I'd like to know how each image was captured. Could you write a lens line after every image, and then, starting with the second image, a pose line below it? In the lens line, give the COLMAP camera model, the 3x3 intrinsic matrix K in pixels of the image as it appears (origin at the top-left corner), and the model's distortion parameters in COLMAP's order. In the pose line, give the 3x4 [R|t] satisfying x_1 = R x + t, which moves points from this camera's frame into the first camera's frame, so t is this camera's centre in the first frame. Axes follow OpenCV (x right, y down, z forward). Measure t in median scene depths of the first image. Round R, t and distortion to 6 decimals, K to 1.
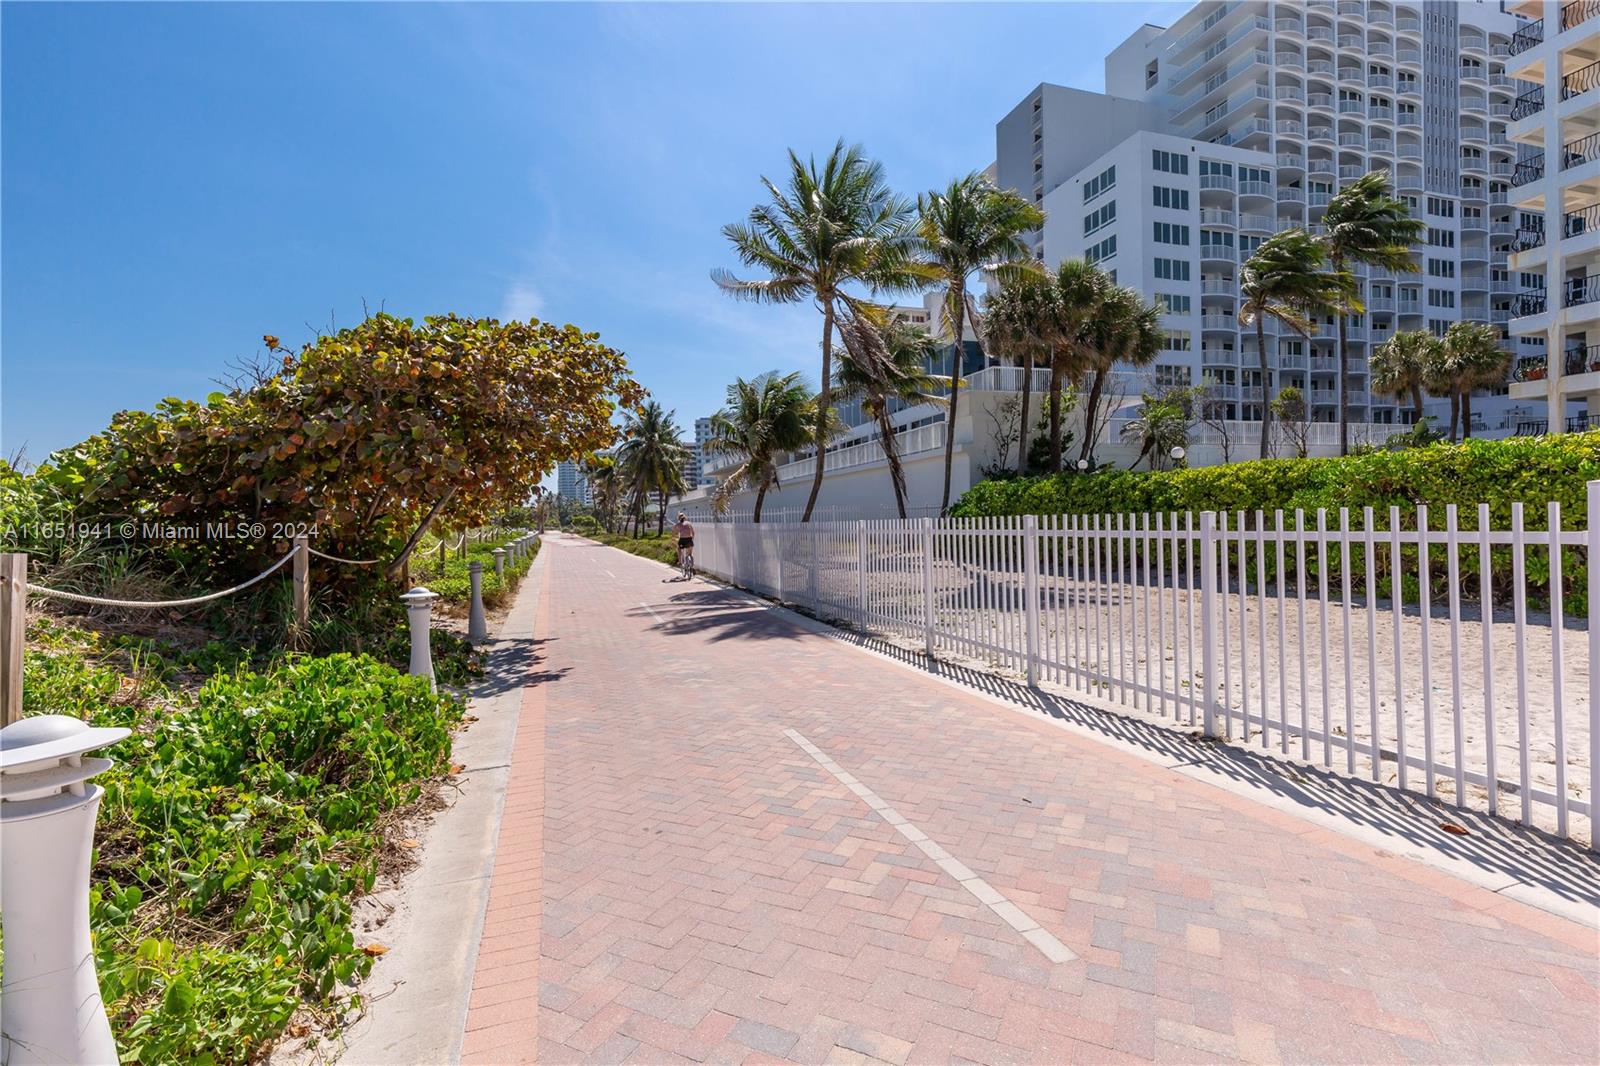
lens RADIAL K [[717.2, 0, 804.2], [0, 717.2, 529.3], [0, 0, 1]] dist [0.003781, -0.000357]
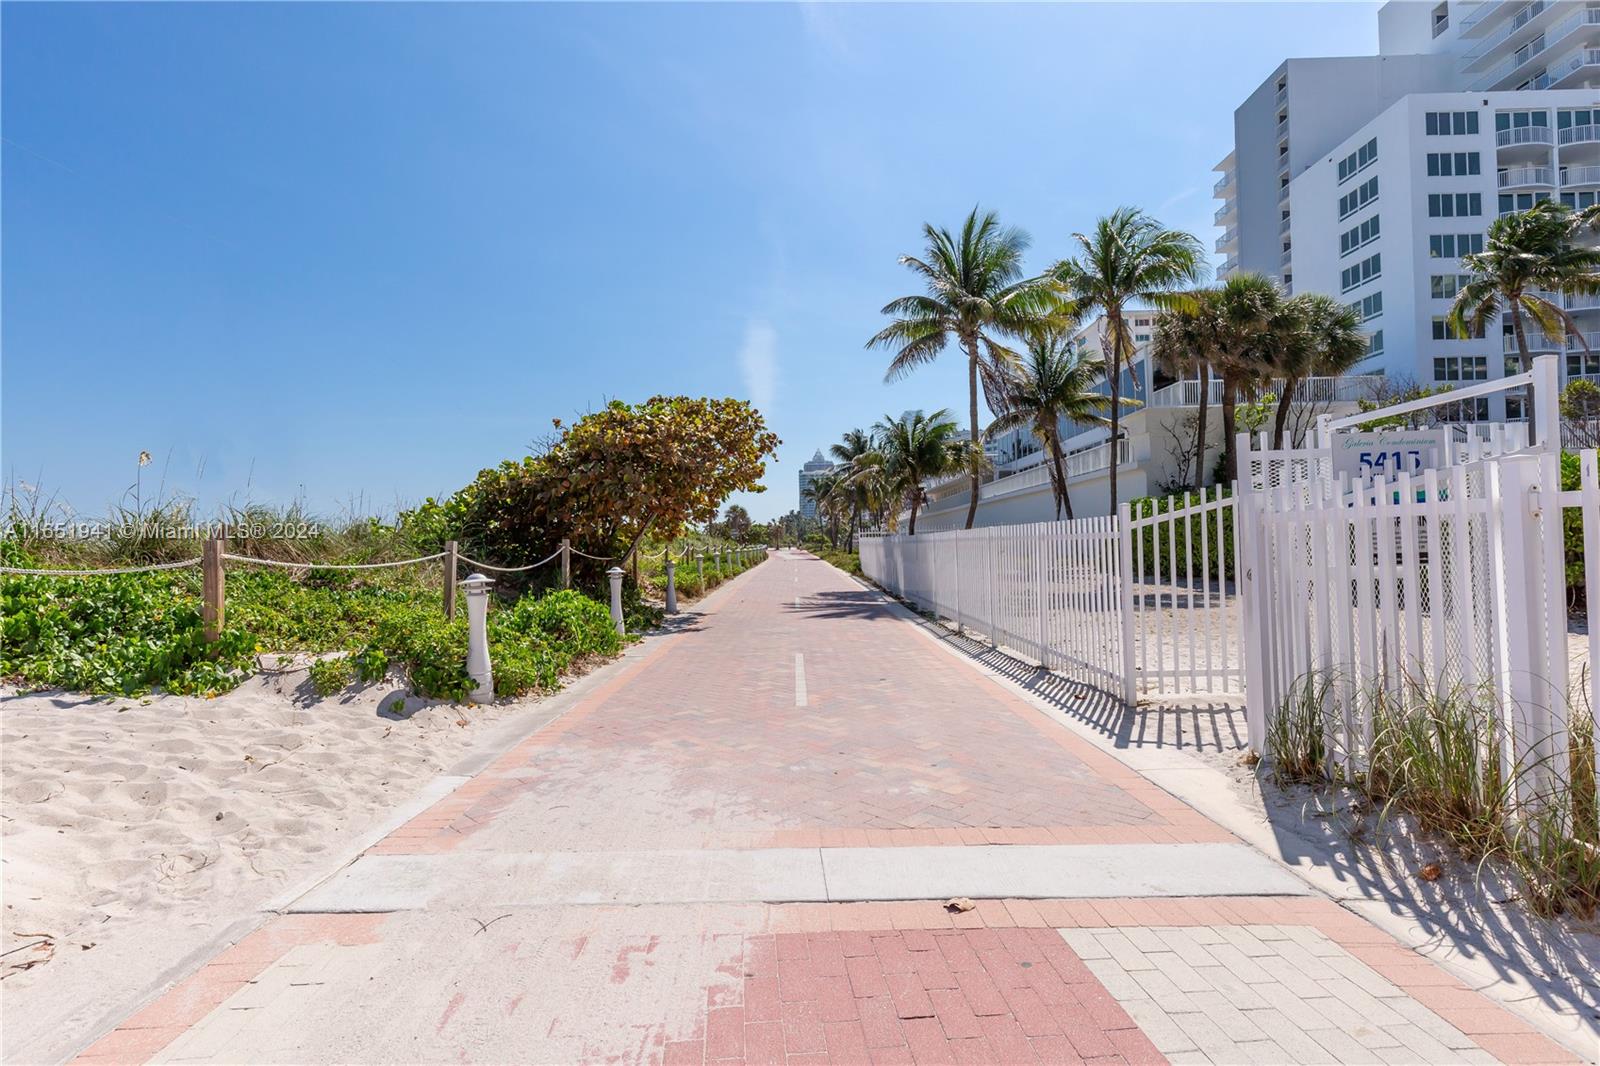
lens RADIAL K [[715.3, 0, 800.0], [0, 715.3, 533.0], [0, 0, 1]] dist [0.000059, -0.000086]
pose [[0.945623, 0.000030, -0.325265, 0.120391], [-0.006714, 0.999789, -0.019427, 0.006304], [0.325196, 0.020554, 0.945423, -0.136247]]
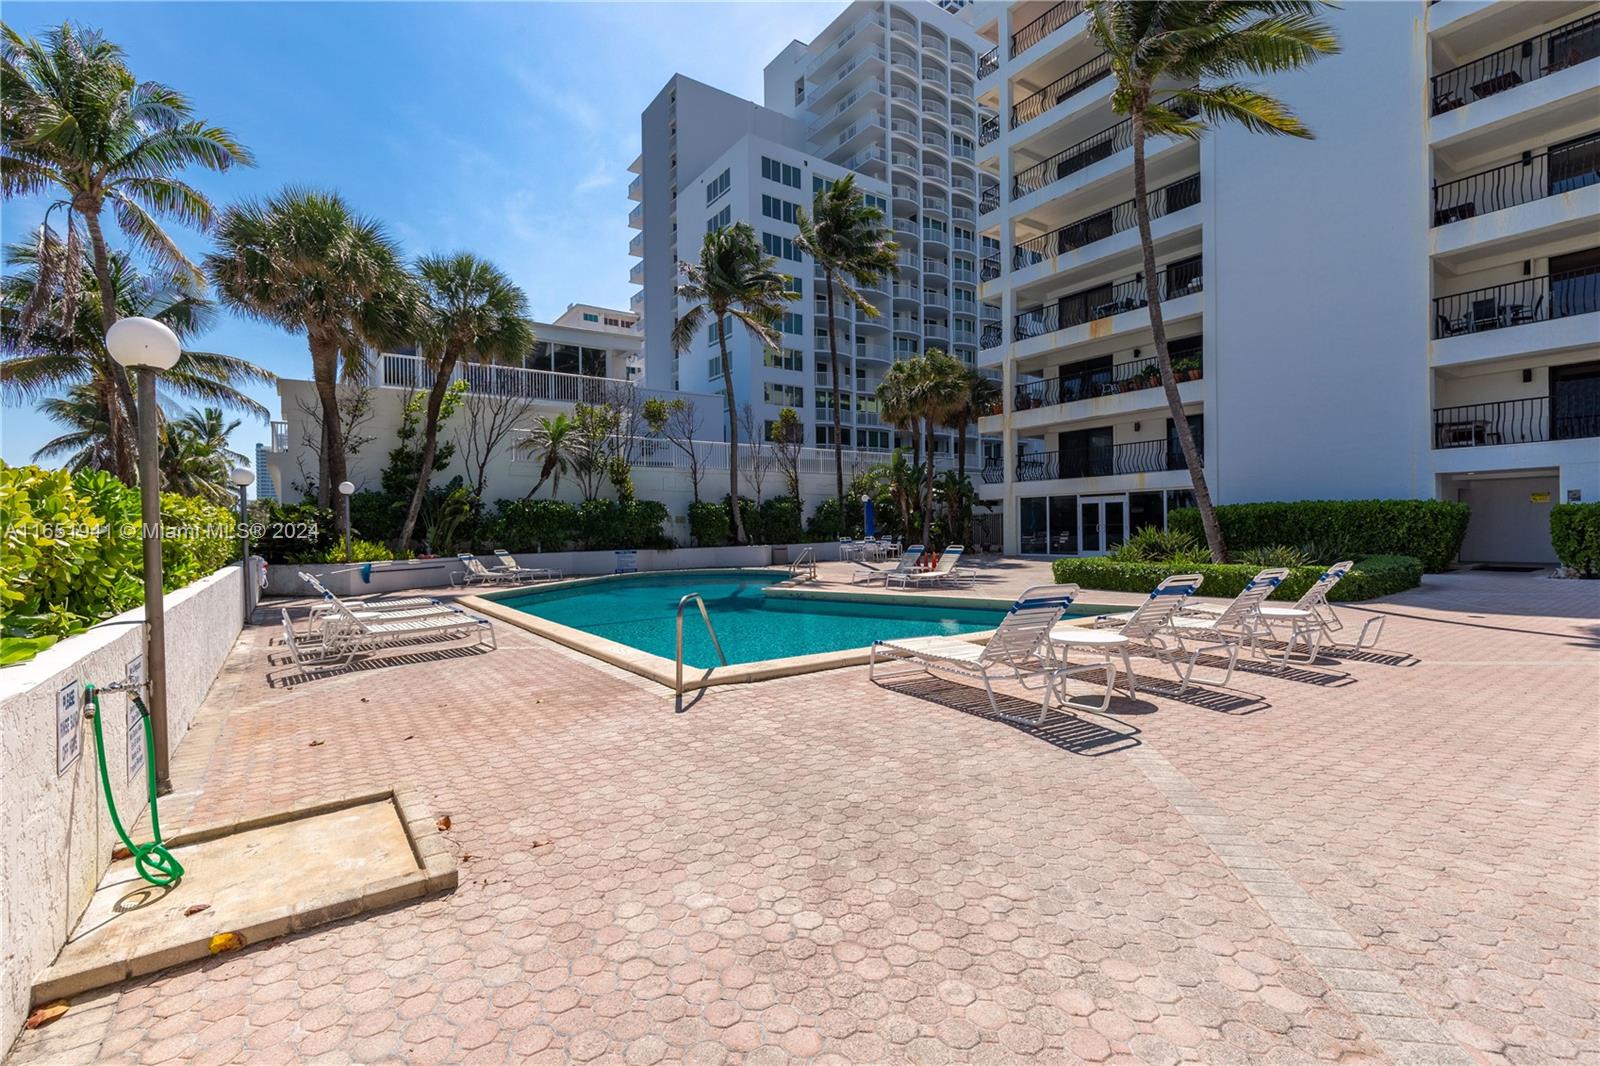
lens RADIAL K [[713.4, 0, 796.2], [0, 713.4, 537.7], [0, 0, 1]] dist [-0.002803, -0.000492]
pose [[0.957974, 0.011515, 0.286624, 0.641070], [-0.010138, 0.999929, -0.006288, -0.043129], [-0.286676, 0.003118, 0.958022, 0.205183]]
